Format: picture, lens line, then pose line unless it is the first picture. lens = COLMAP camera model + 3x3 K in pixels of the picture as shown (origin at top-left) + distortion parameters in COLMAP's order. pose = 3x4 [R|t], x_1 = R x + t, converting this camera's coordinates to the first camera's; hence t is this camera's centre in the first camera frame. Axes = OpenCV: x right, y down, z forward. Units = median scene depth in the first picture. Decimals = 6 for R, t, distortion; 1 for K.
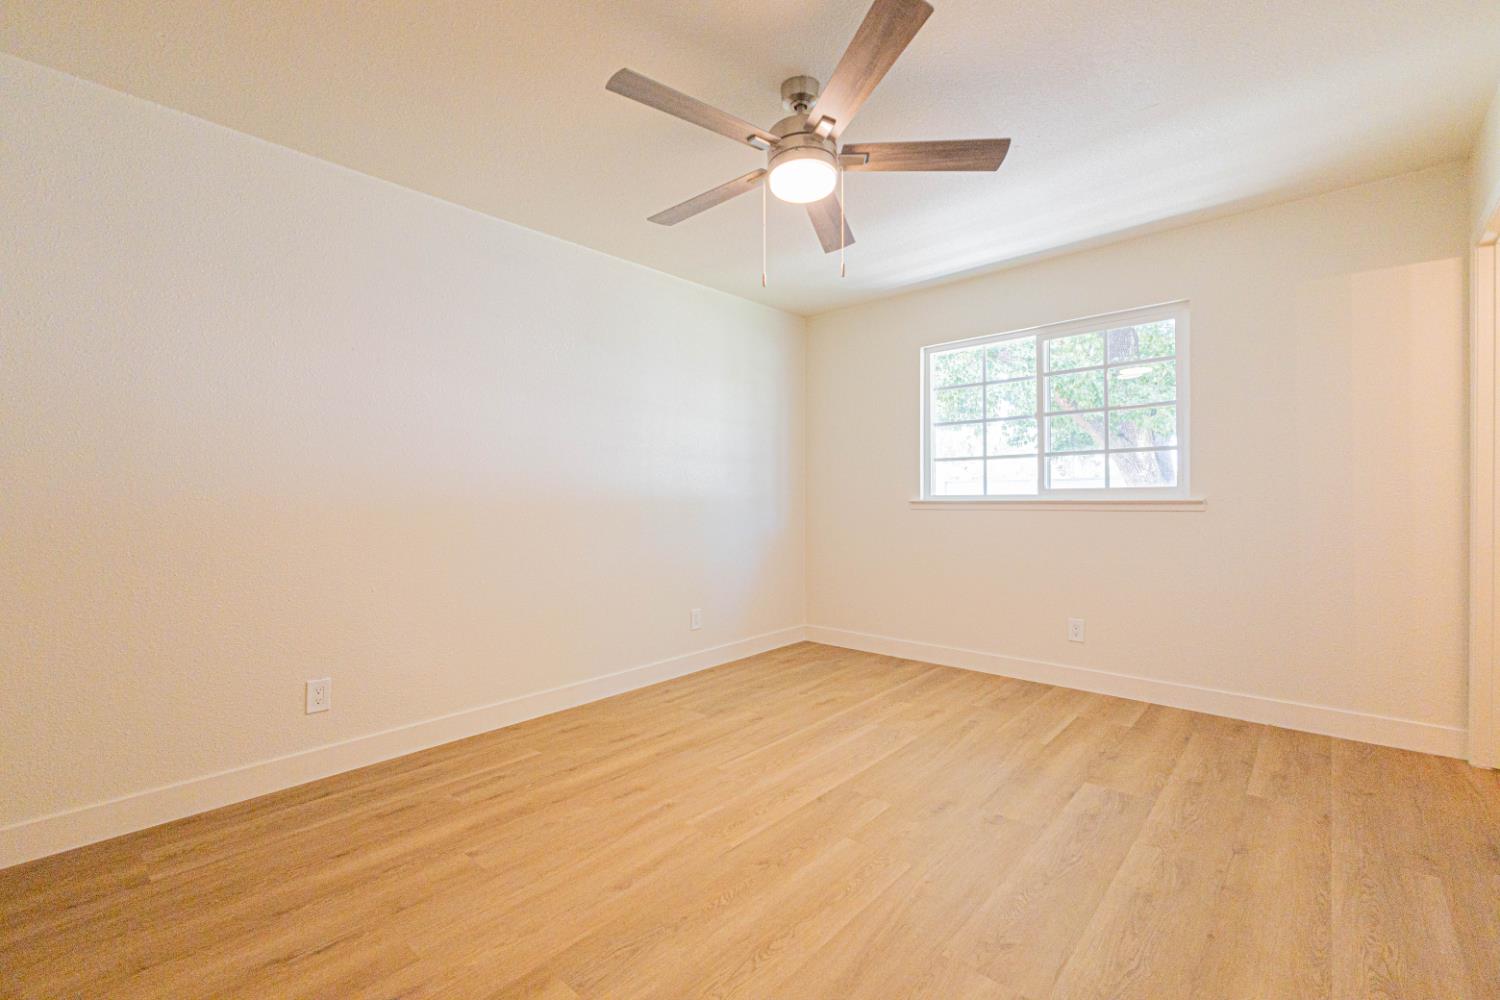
lens RADIAL K [[645.1, 0, 752.0], [0, 645.1, 494.7], [0, 0, 1]] dist [0.013462, -0.003428]
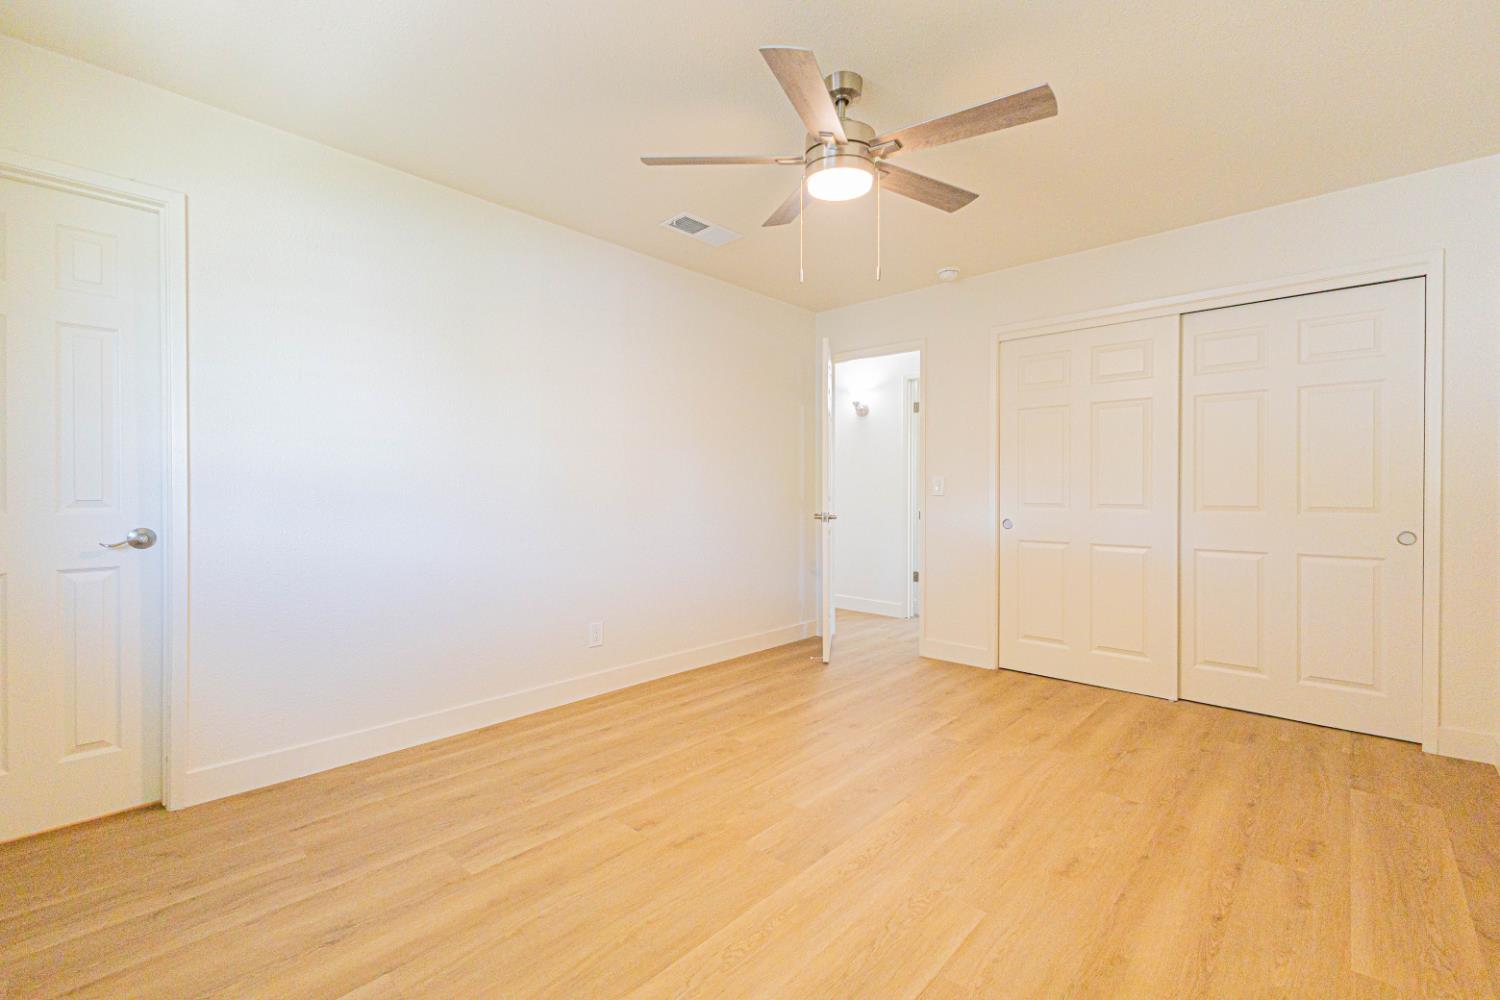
lens RADIAL K [[645.1, 0, 752.0], [0, 645.1, 494.7], [0, 0, 1]] dist [0.013462, -0.003428]
pose [[-0.999899, 0.007245, 0.012244, 0.192575], [0.007269, 0.999972, 0.001942, 0.005114], [-0.012230, 0.002031, -0.999923, 1.893958]]
